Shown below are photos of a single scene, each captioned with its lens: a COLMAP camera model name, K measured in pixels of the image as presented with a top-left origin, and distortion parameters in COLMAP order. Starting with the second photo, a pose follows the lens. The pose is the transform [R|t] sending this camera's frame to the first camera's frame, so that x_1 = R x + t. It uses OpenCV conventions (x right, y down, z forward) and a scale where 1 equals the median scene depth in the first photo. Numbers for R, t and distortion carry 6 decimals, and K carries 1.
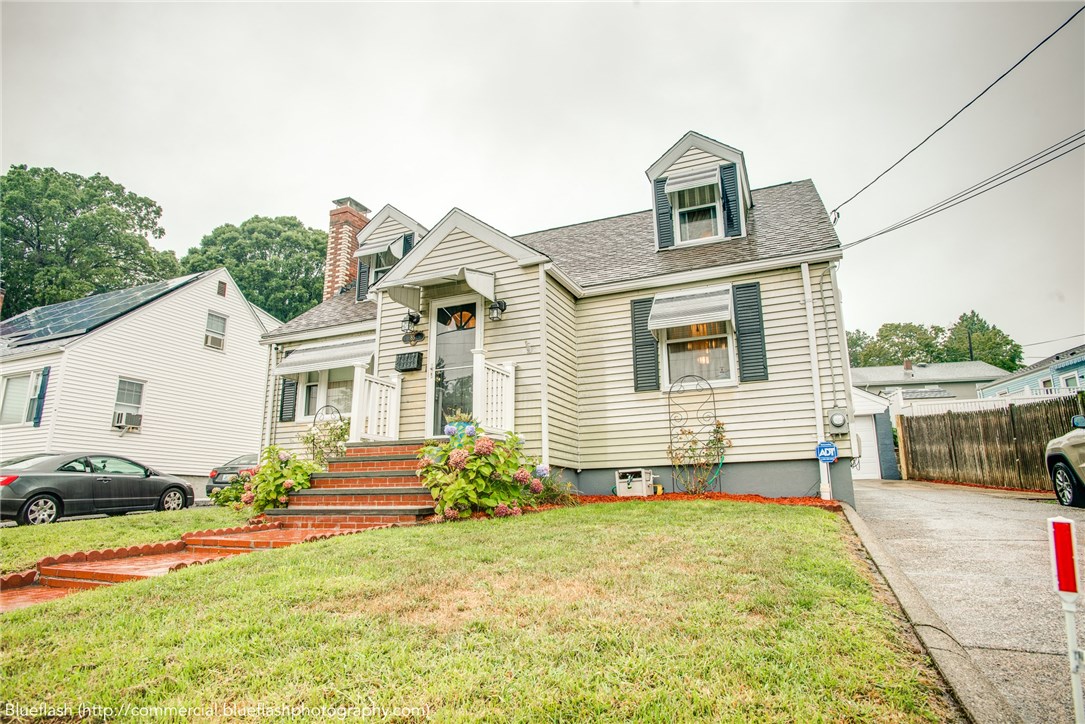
lens RADIAL K [[605.0, 0, 529.2], [0, 605.0, 358.2], [0, 0, 1]] dist [-0.046642, 0.001834]
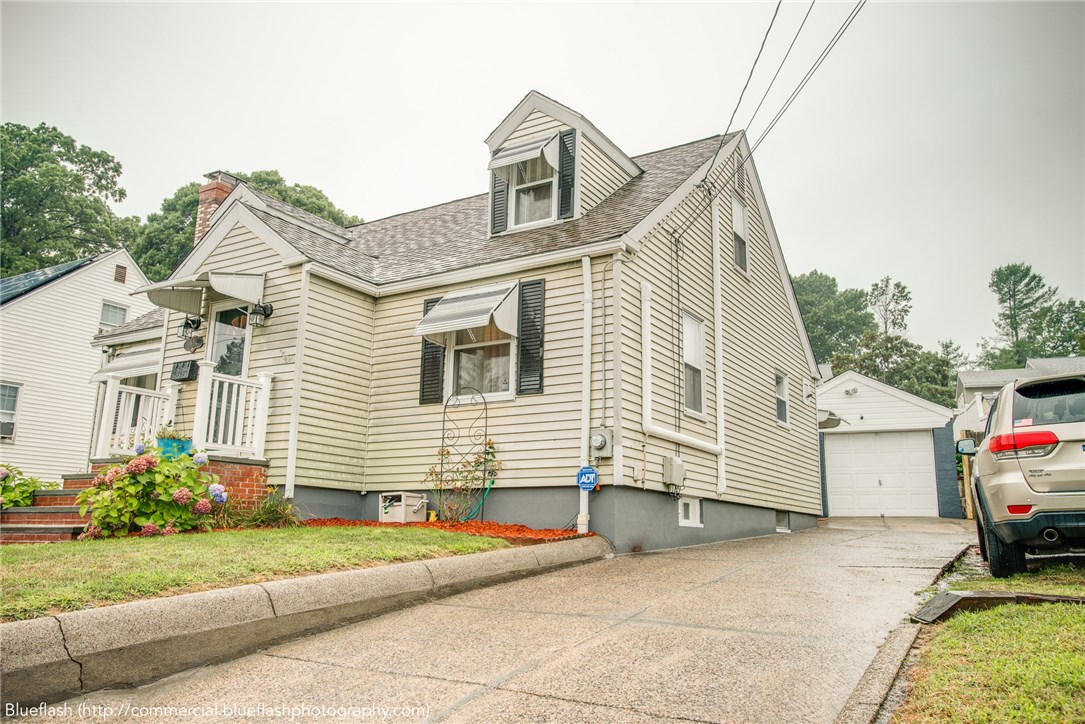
lens RADIAL K [[822.8, 0, 542.4], [0, 822.8, 350.9], [0, 0, 1]] dist [0.005830, 0.005798]
pose [[0.988862, -0.004838, -0.148756, 0.520881], [0.006842, 0.999893, 0.012963, -0.036638], [0.148677, -0.013836, 0.988789, -0.155764]]
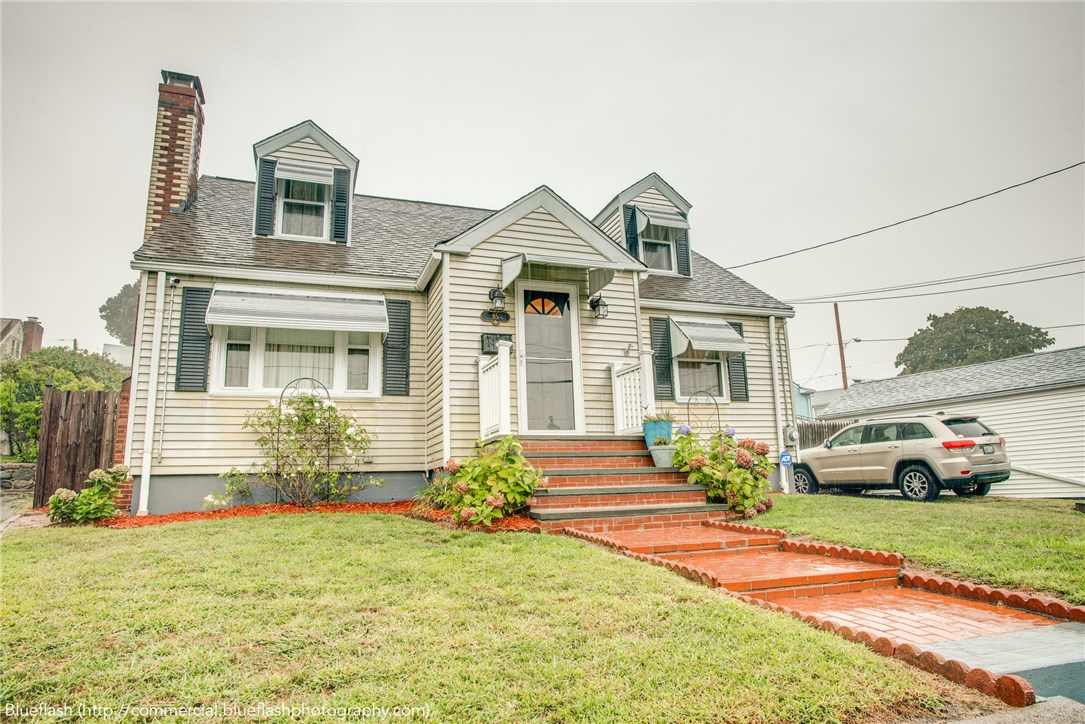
lens RADIAL K [[601.3, 0, 543.1], [0, 601.3, 390.1], [0, 0, 1]] dist [0.044843, 0.000069]
pose [[0.723139, 0.099669, 0.683473, -0.722555], [-0.121872, 0.992420, -0.015778, 0.078095], [-0.679865, -0.071886, 0.729805, 0.328023]]
